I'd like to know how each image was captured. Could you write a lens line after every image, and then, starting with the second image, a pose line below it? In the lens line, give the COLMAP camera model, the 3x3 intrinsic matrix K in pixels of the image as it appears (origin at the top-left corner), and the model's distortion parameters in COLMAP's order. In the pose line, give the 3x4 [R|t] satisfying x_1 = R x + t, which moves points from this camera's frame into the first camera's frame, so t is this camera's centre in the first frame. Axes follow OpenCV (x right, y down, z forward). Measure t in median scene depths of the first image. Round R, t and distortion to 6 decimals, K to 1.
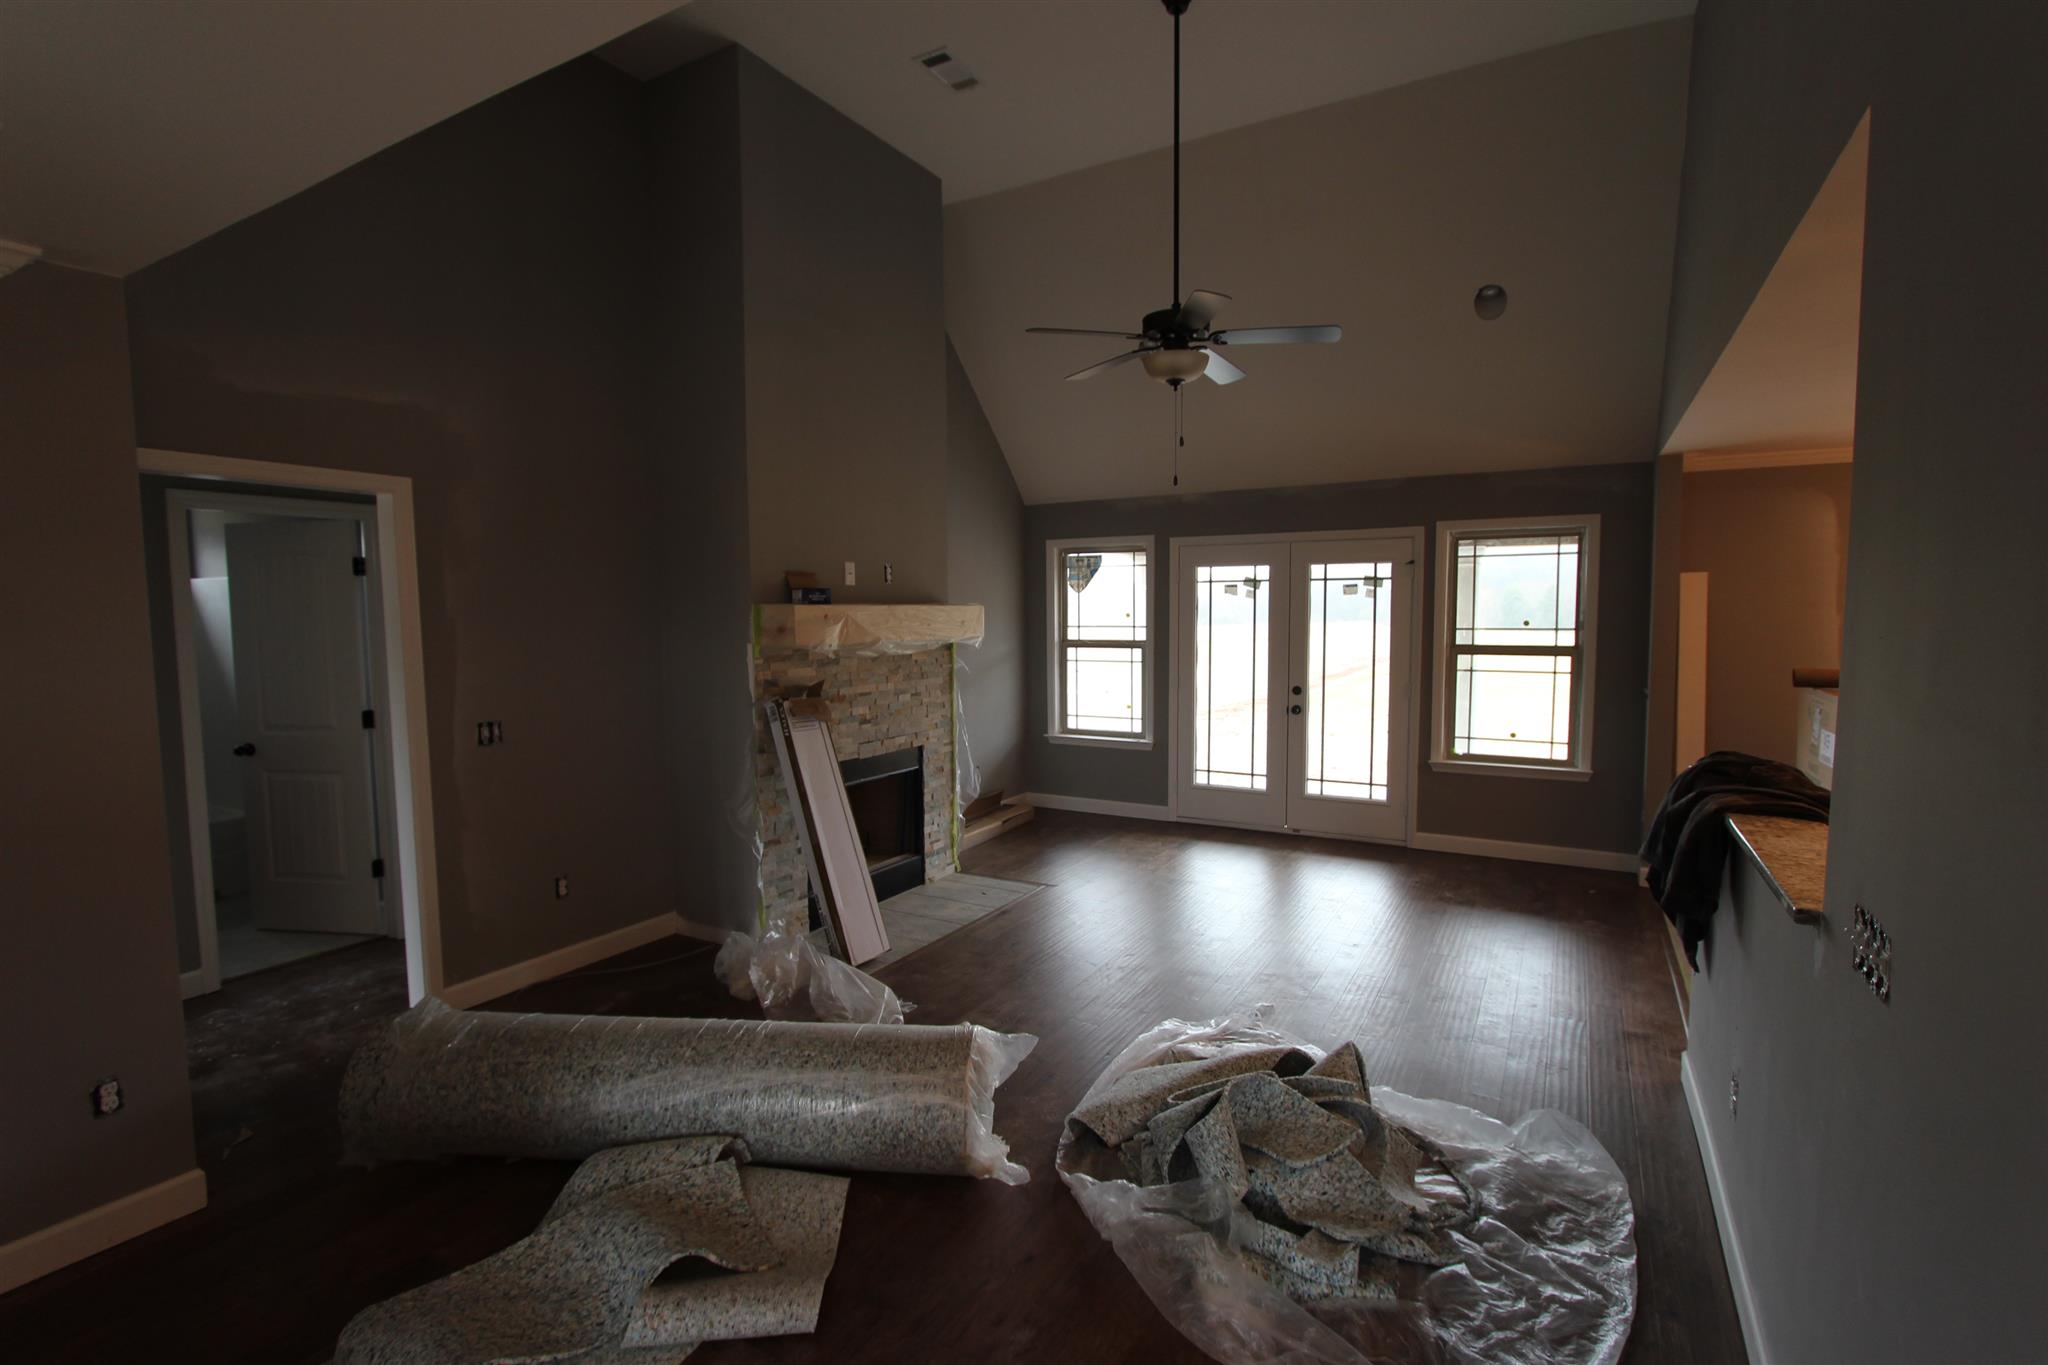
lens RADIAL K [[942.2, 0, 1041.5], [0, 942.2, 682.1], [0, 0, 1]] dist [-0.016564, 0.001897]
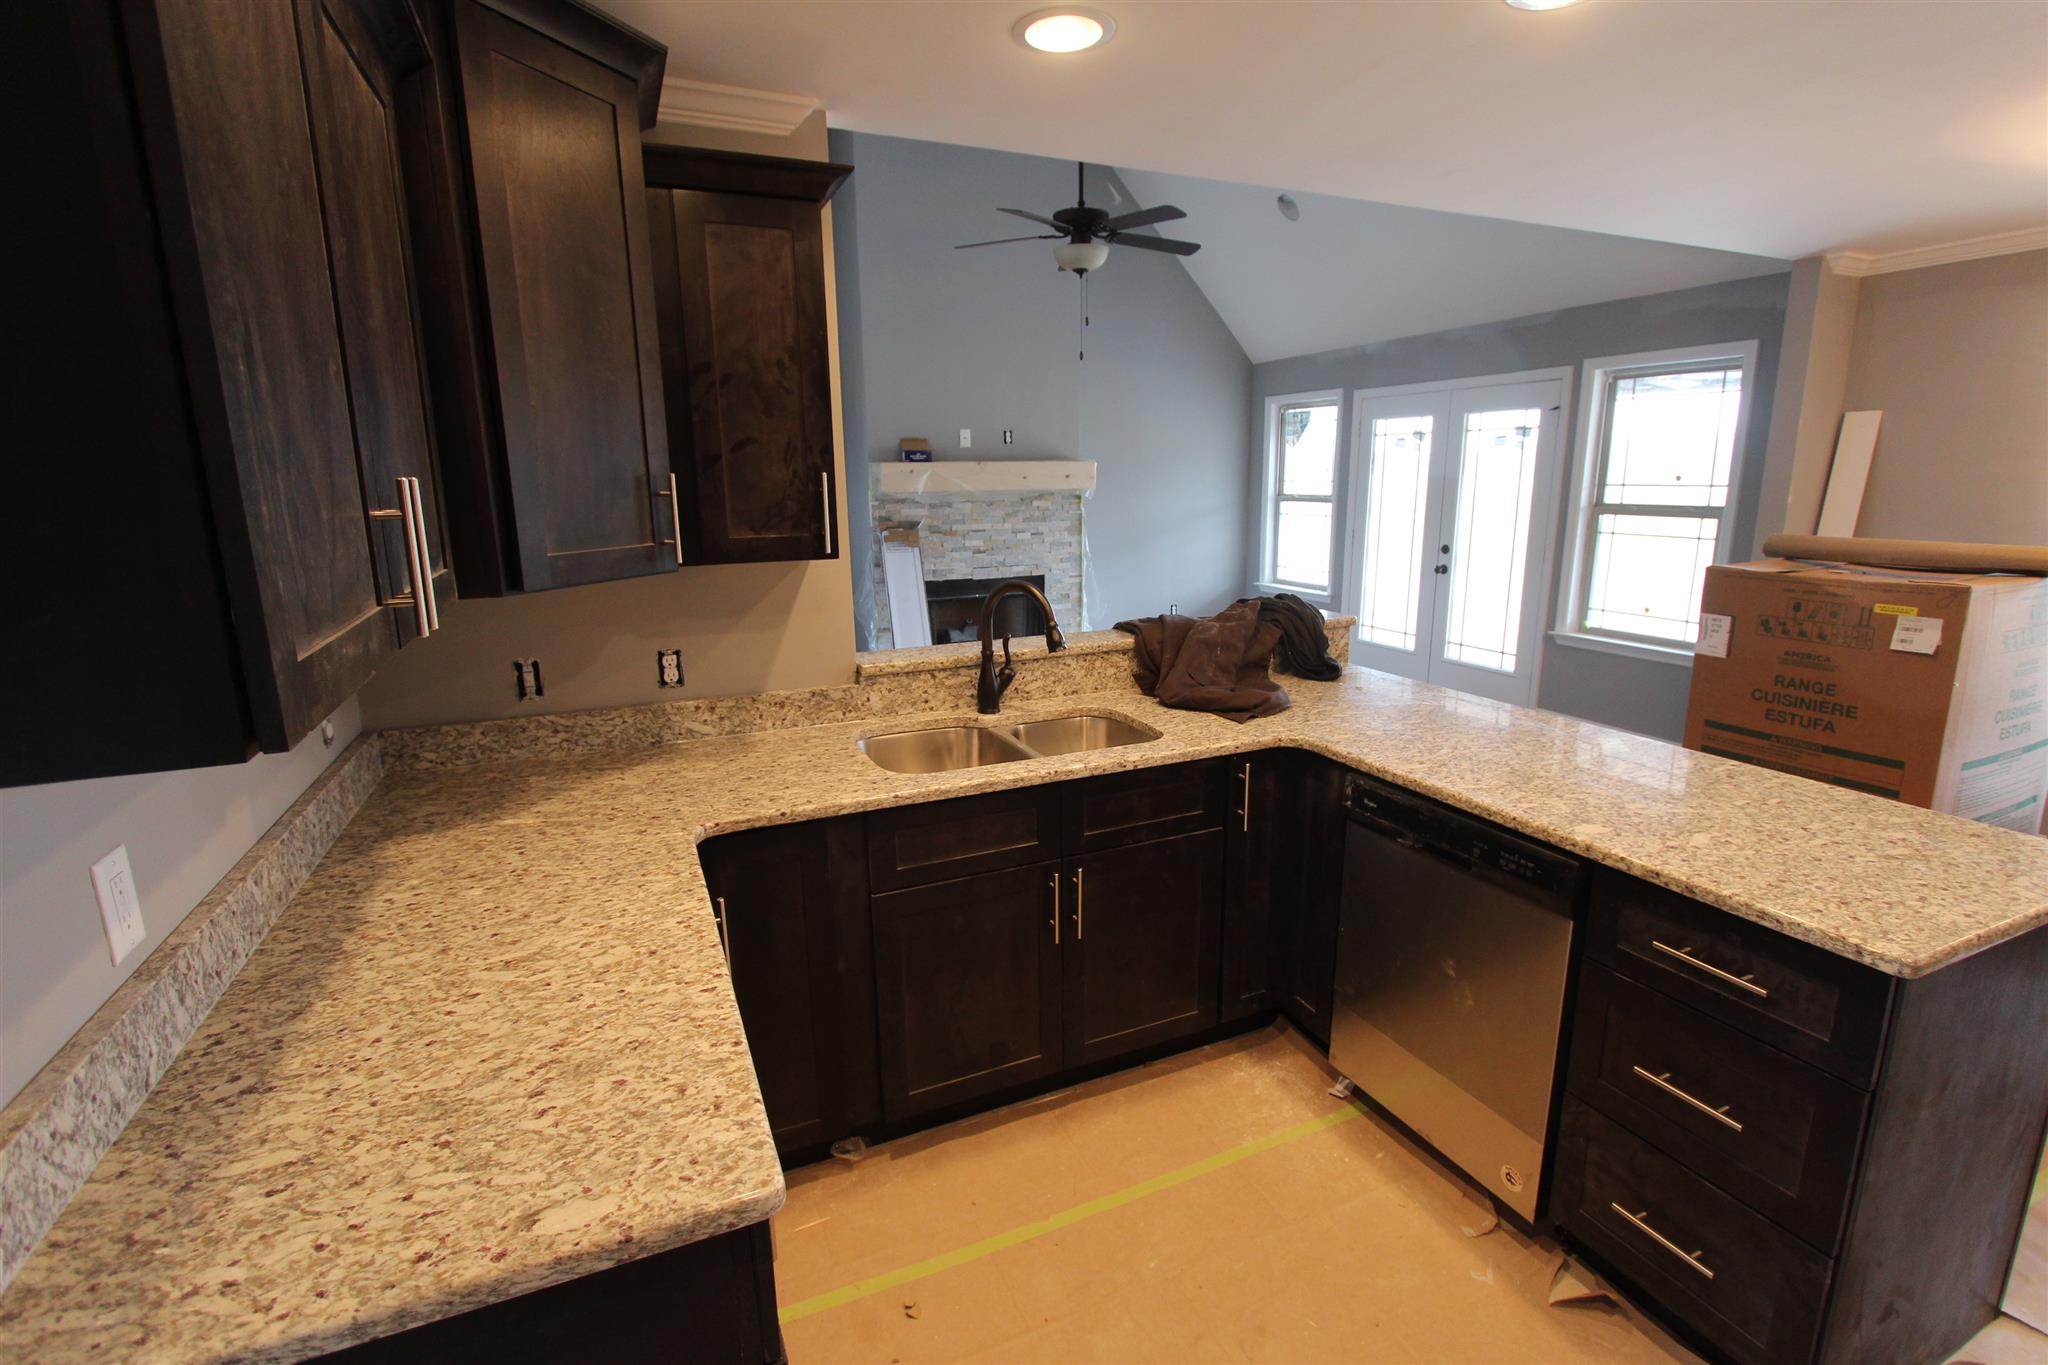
lens RADIAL K [[942.2, 0, 1038.6], [0, 942.2, 680.7], [0, 0, 1]] dist [-0.016564, 0.001897]
pose [[0.807394, 0.125273, -0.576560, 0.587009], [-0.039111, 0.986414, 0.159555, 0.005287], [0.588714, -0.106274, 0.801325, -0.030660]]
